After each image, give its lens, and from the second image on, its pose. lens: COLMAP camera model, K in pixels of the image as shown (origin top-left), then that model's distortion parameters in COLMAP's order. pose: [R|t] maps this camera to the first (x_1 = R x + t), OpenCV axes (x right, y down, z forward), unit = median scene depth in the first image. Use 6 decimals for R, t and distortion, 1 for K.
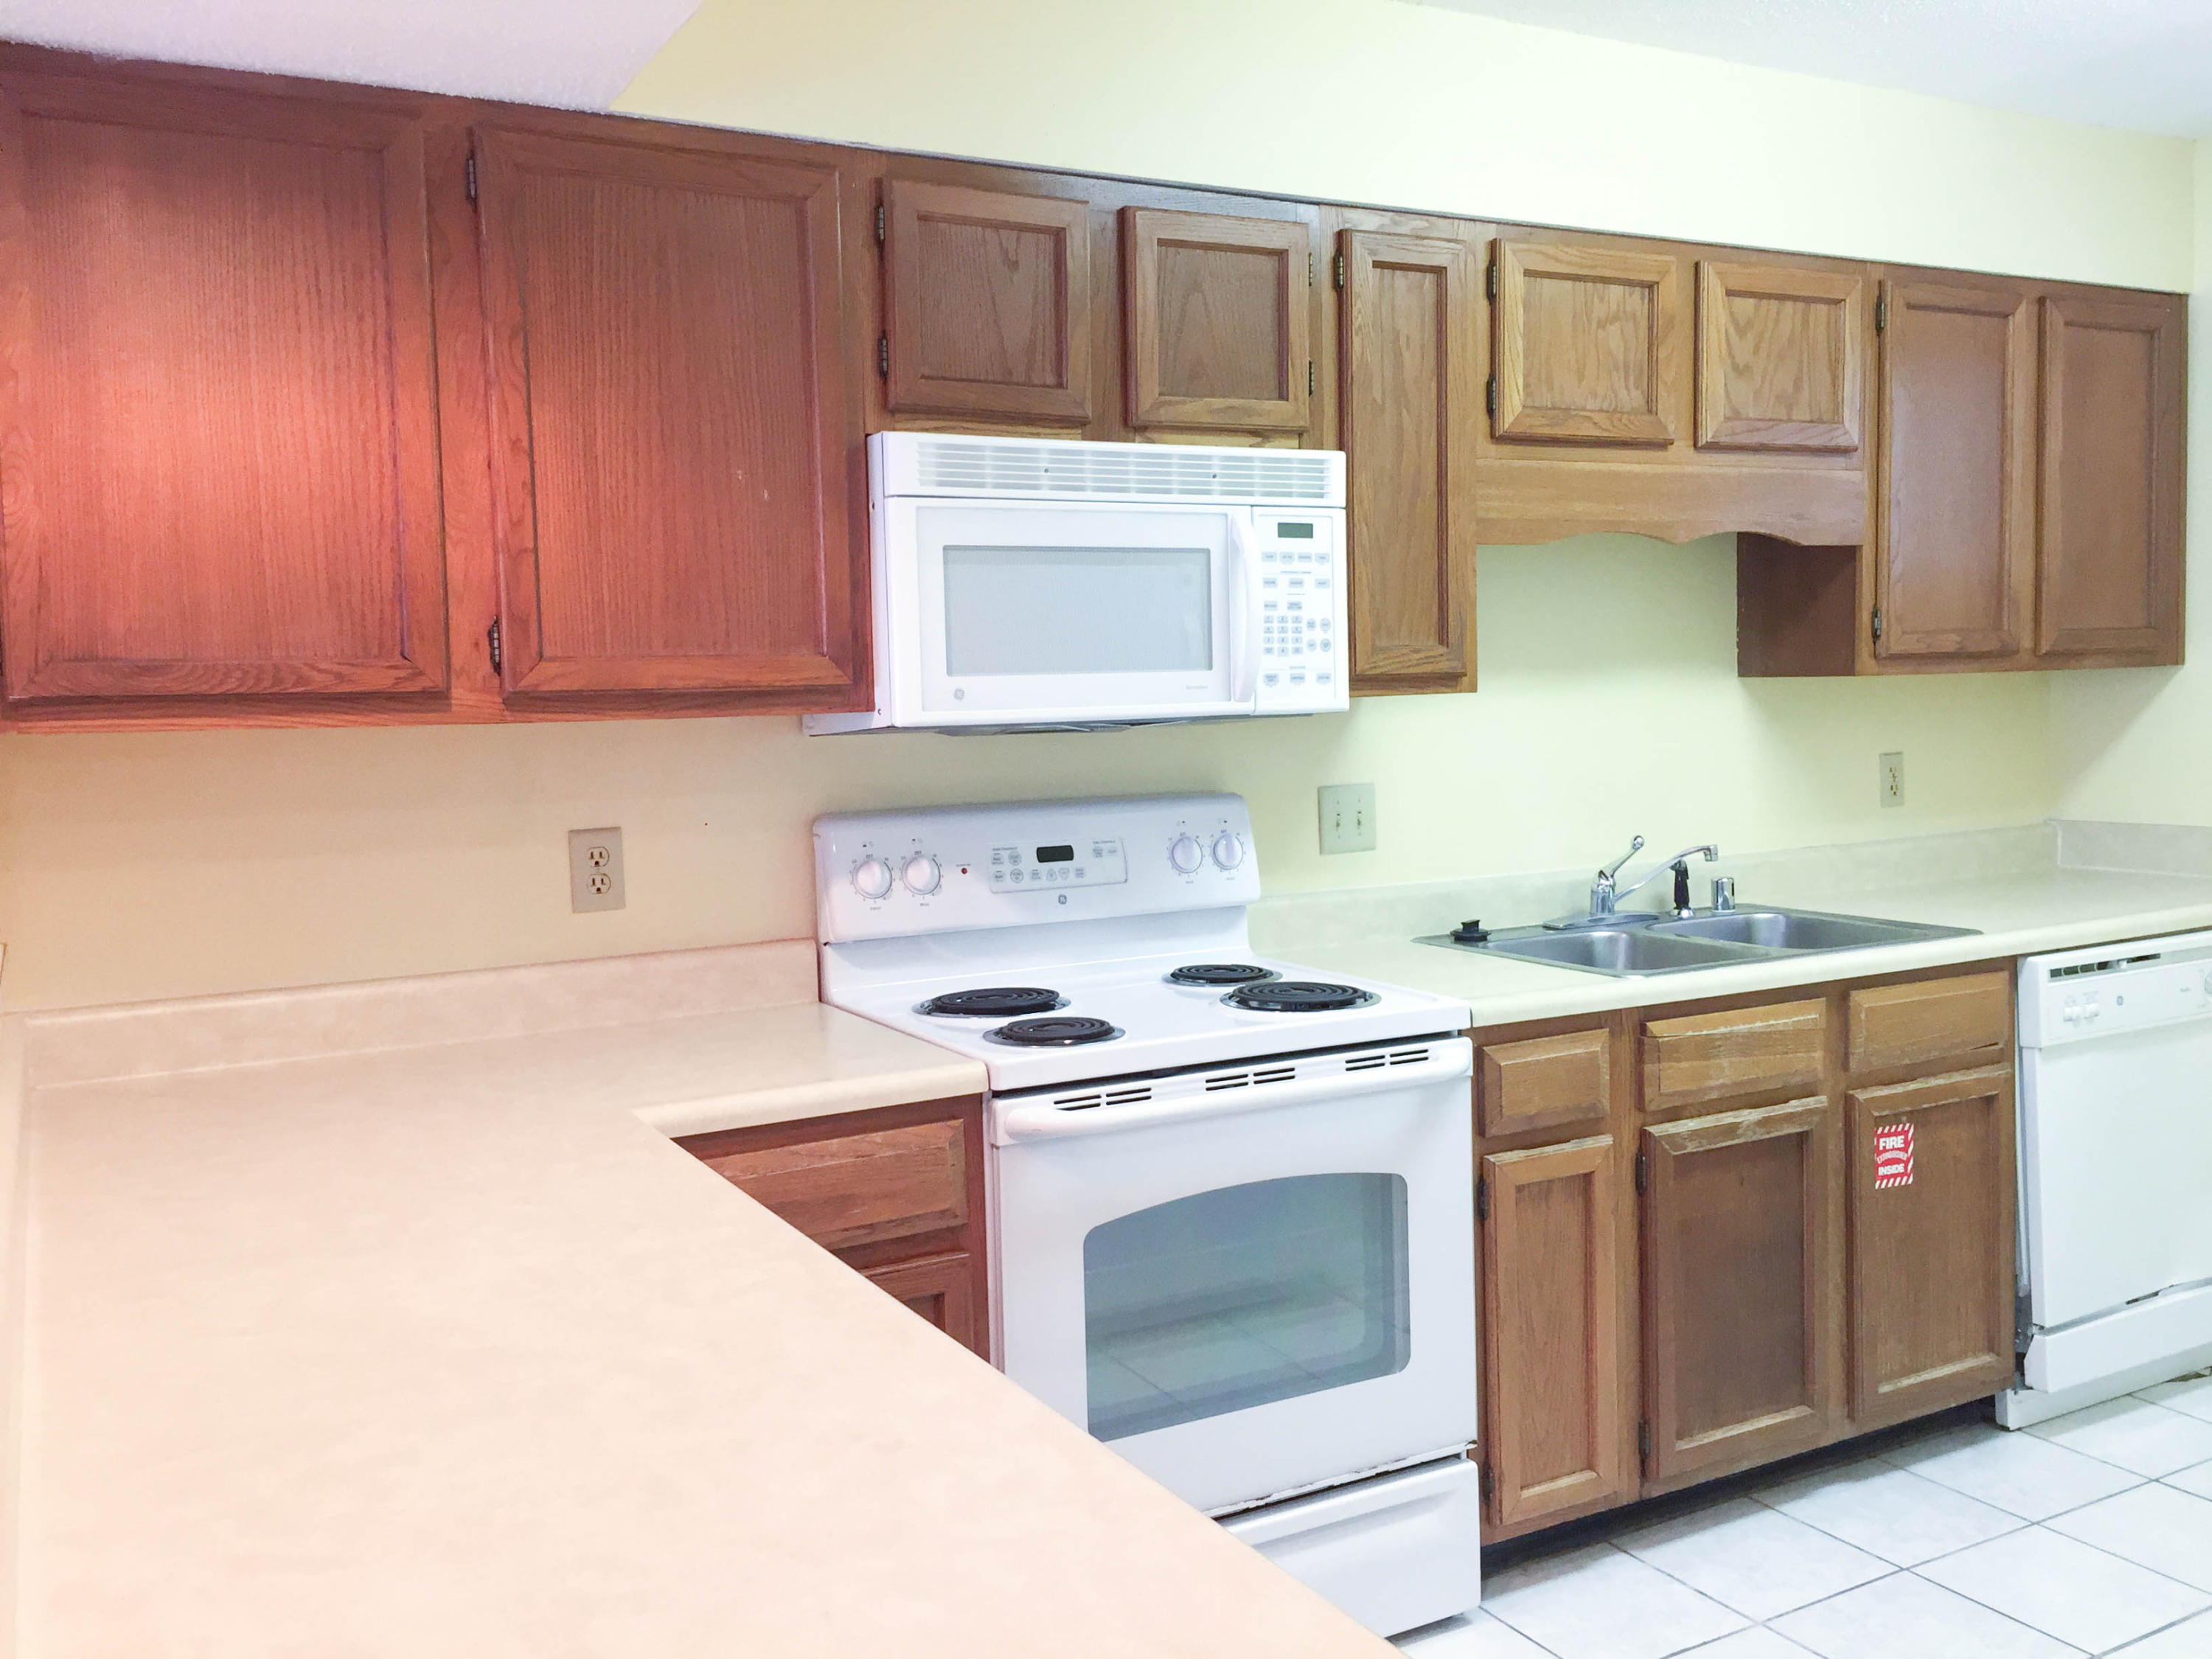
lens RADIAL K [[1912.8, 0, 1098.5], [0, 1912.8, 801.4], [0, 0, 1]] dist [0.094346, -0.131754]
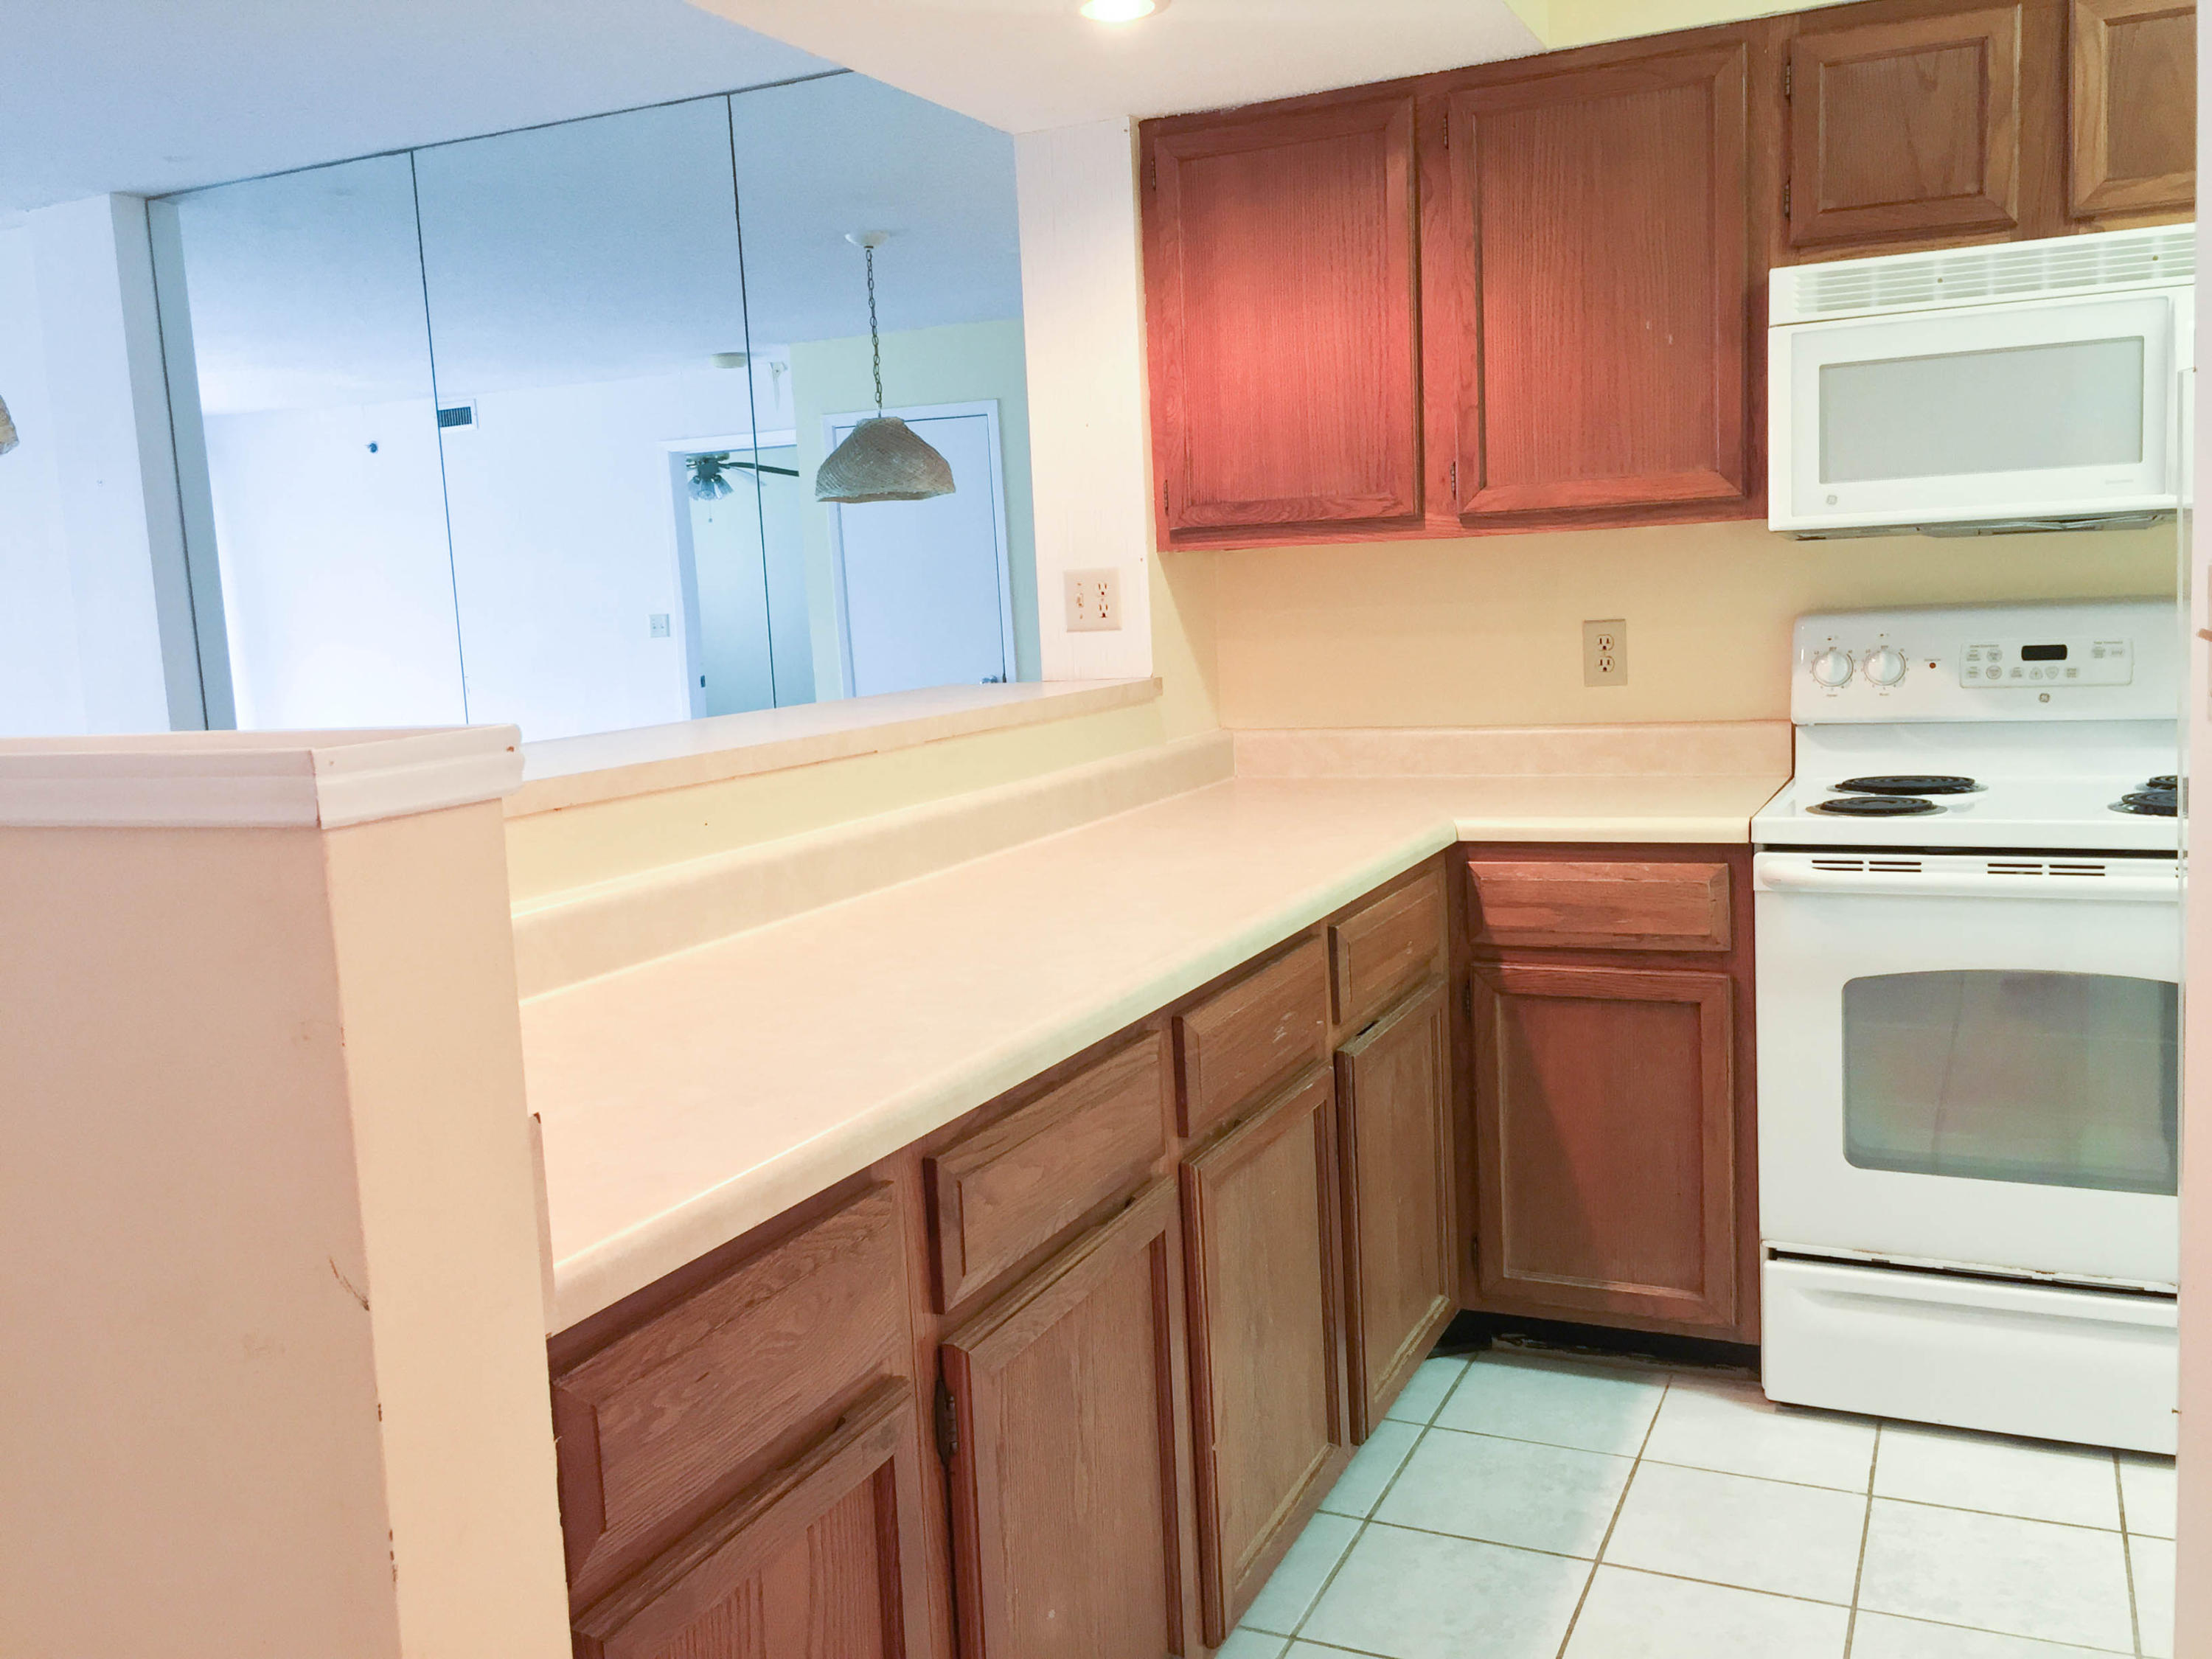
lens RADIAL K [[1912.8, 0, 1095.7], [0, 1912.8, 815.1], [0, 0, 1]] dist [0.094346, -0.131754]
pose [[0.585786, 0.094182, -0.804975, 0.607684], [-0.016319, 0.994394, 0.104468, 0.015862], [0.810302, -0.048059, 0.584039, -0.012794]]
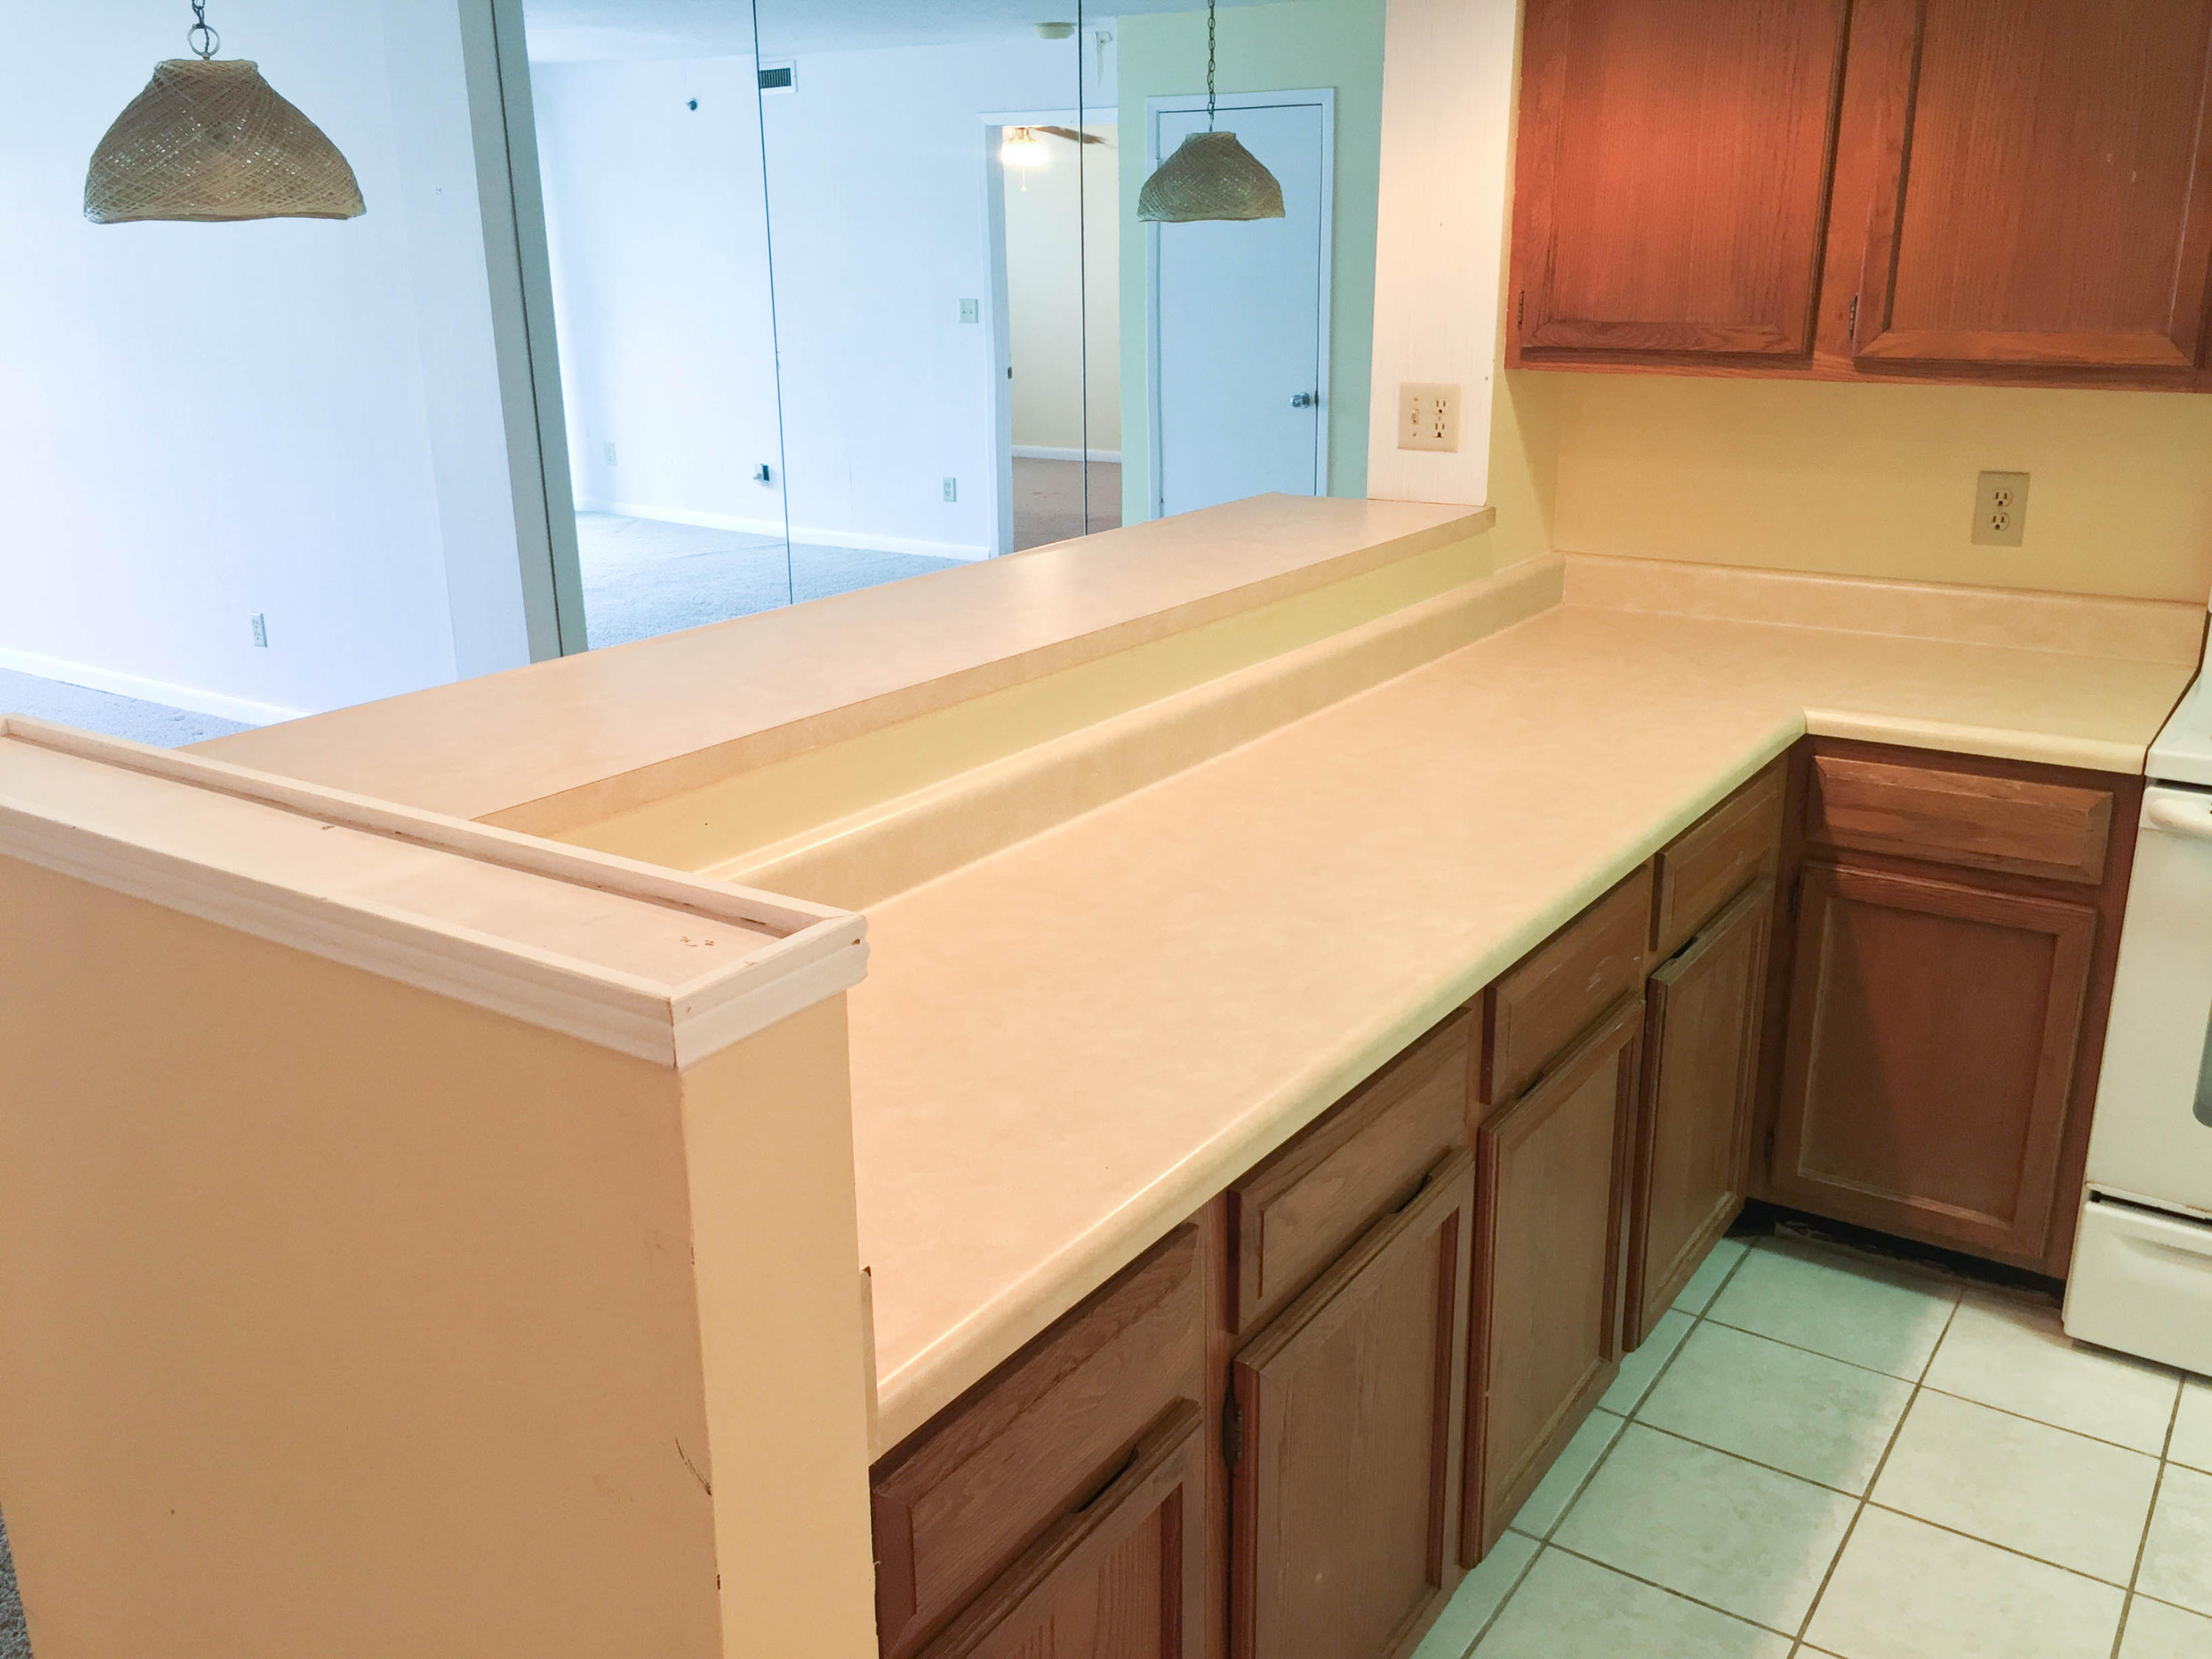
lens RADIAL K [[1912.8, 0, 1093.3], [0, 1912.8, 818.3], [0, 0, 1]] dist [0.094346, -0.131754]
pose [[0.450749, 0.285950, -0.845611, 0.556347], [-0.057282, 0.954617, 0.292277, -0.100956], [0.890811, -0.083306, 0.446673, -0.006338]]
